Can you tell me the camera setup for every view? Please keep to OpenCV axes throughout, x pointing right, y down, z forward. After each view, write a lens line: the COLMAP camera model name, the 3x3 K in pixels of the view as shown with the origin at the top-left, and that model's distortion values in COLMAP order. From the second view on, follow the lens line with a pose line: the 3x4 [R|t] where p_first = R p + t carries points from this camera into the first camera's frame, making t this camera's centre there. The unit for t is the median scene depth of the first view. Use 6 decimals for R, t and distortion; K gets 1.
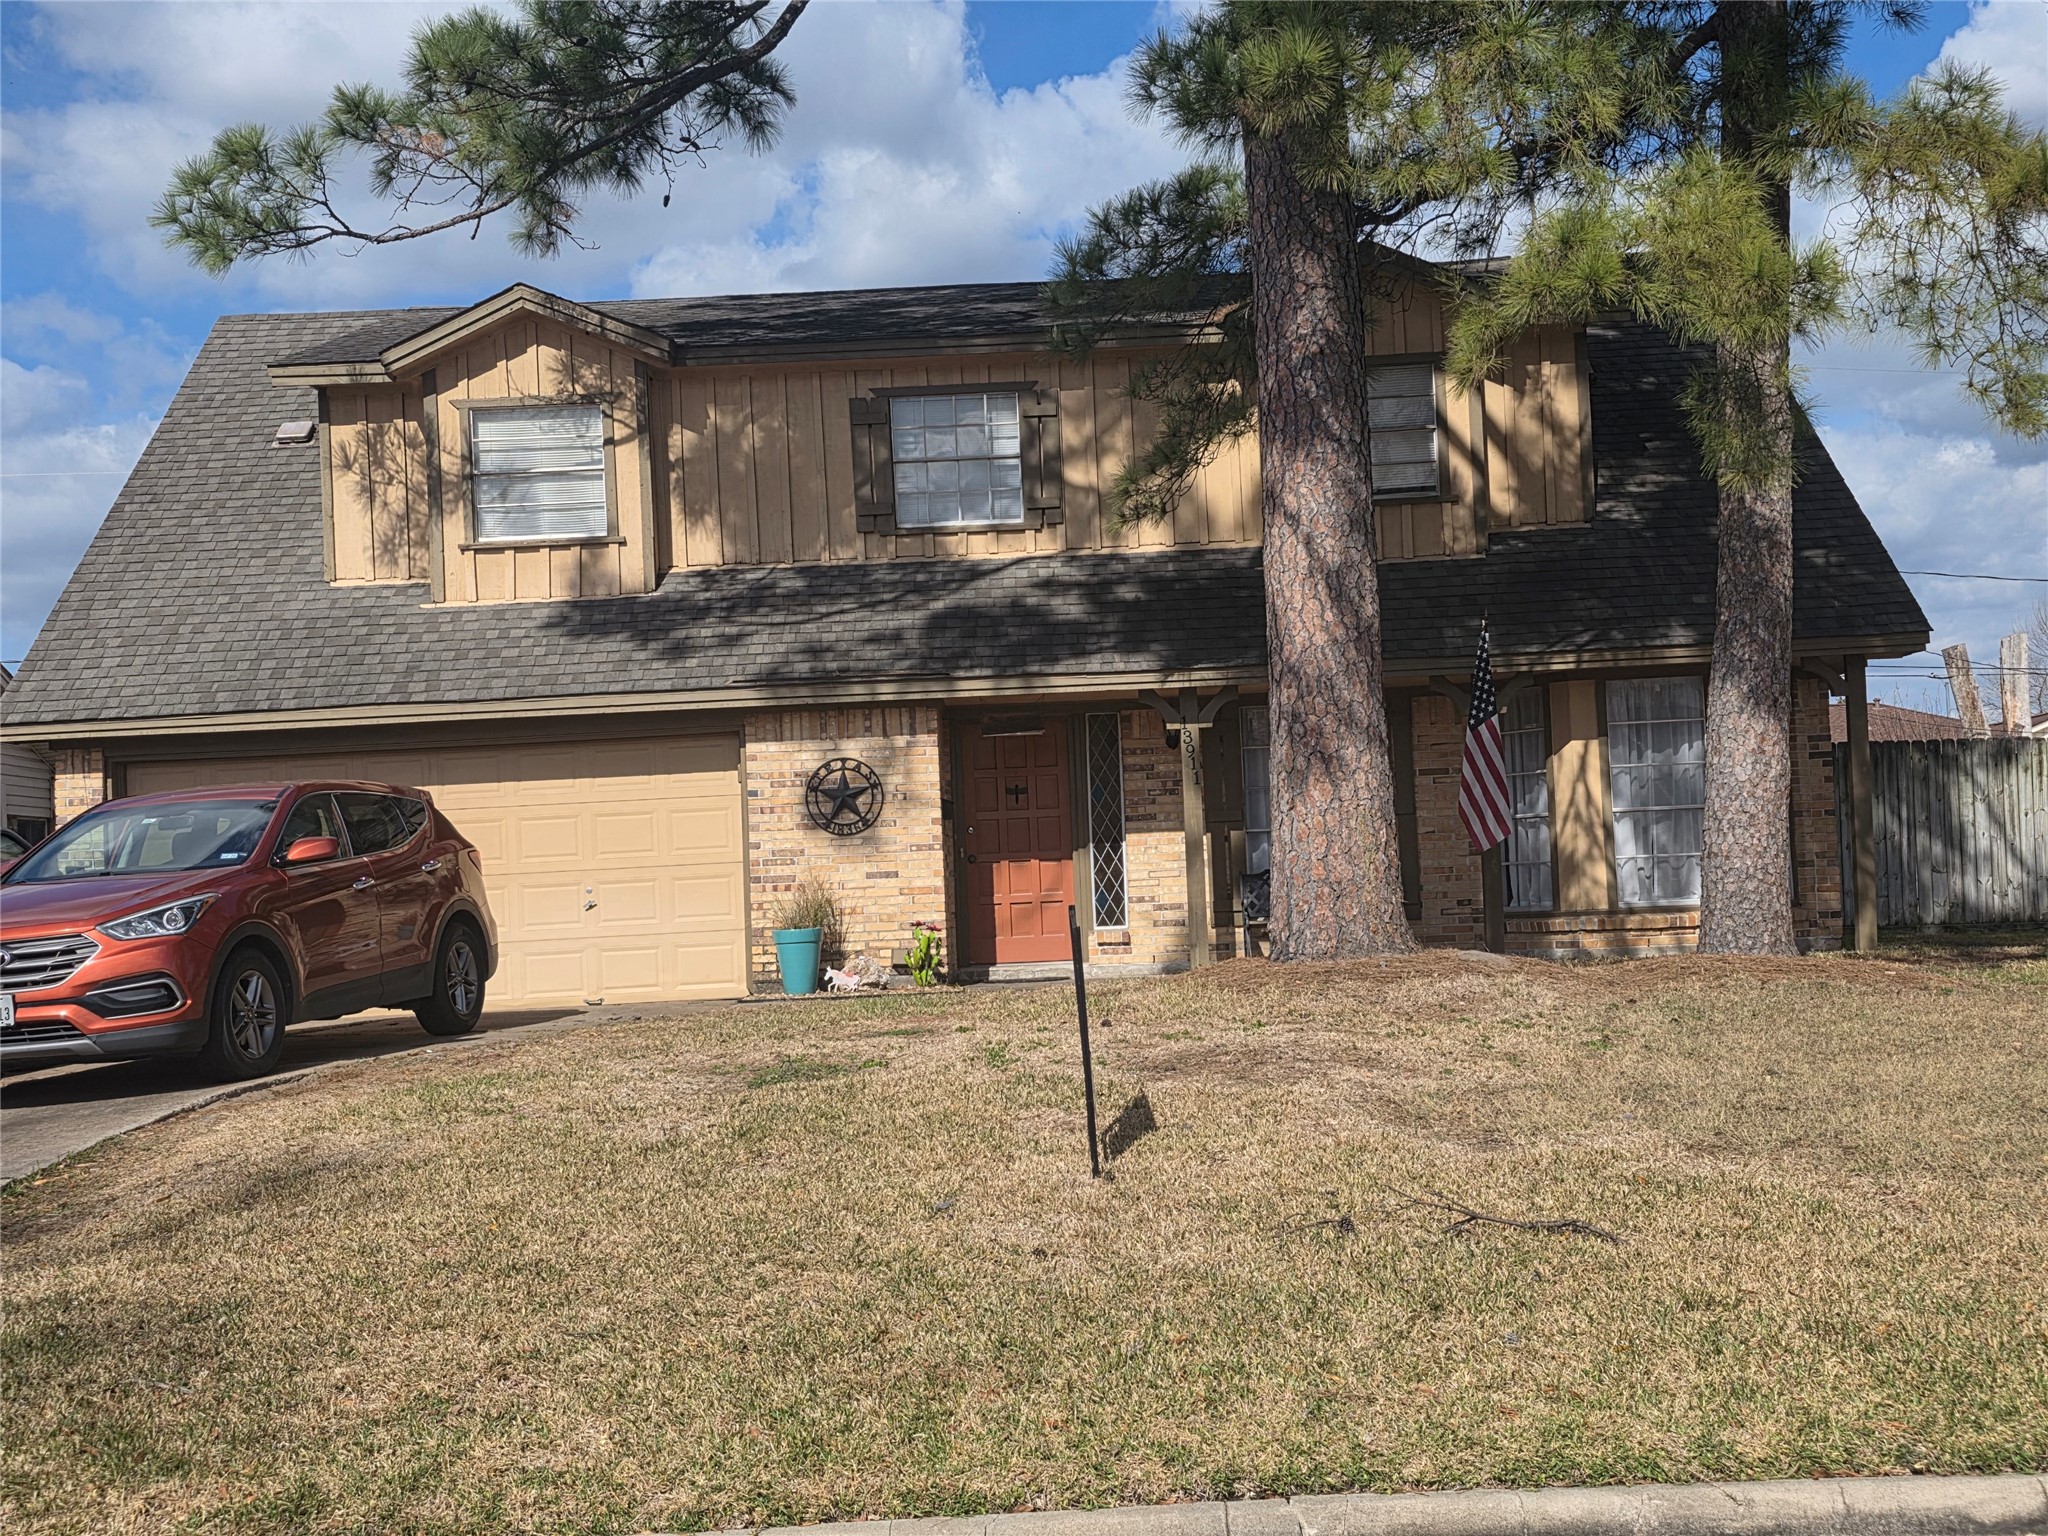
lens RADIAL K [[2326.6, 0, 1024.3], [0, 2326.6, 778.0], [0, 0, 1]] dist [0.115622, 0.000000]
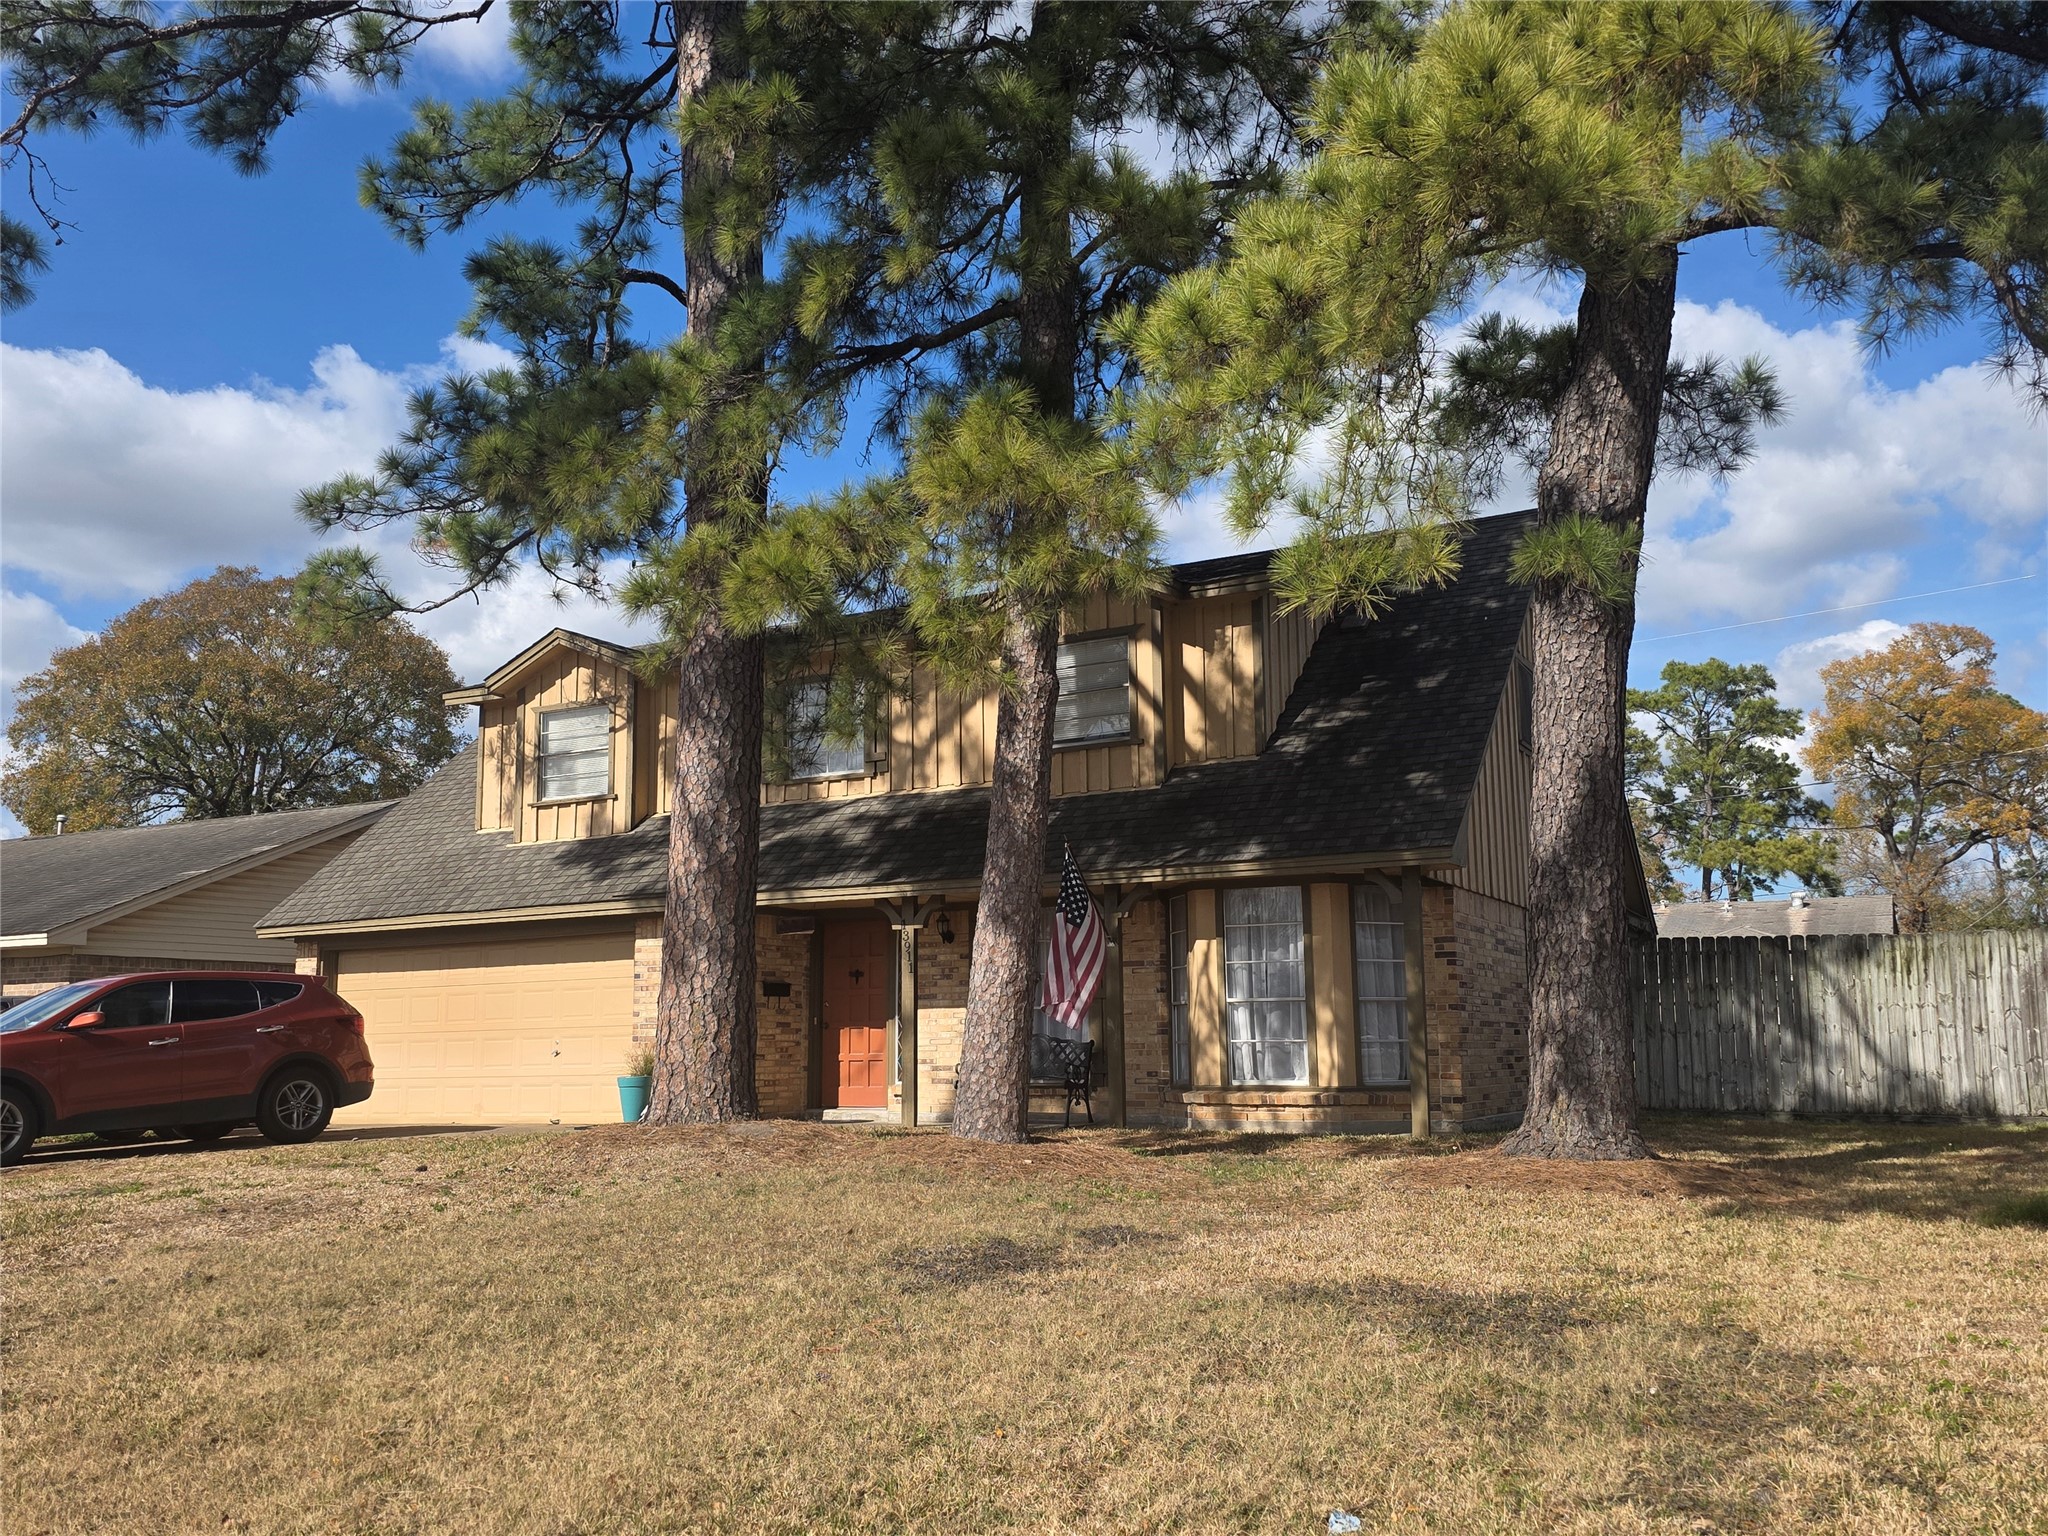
lens RADIAL K [[1687.6, 0, 1025.1], [0, 1687.6, 768.3], [0, 0, 1]] dist [0.078175, 0.001097]
pose [[0.890363, -0.040565, -0.453440, 0.527946], [-0.002985, 0.995481, -0.094918, -0.020329], [0.455241, 0.085865, 0.886218, 0.184329]]
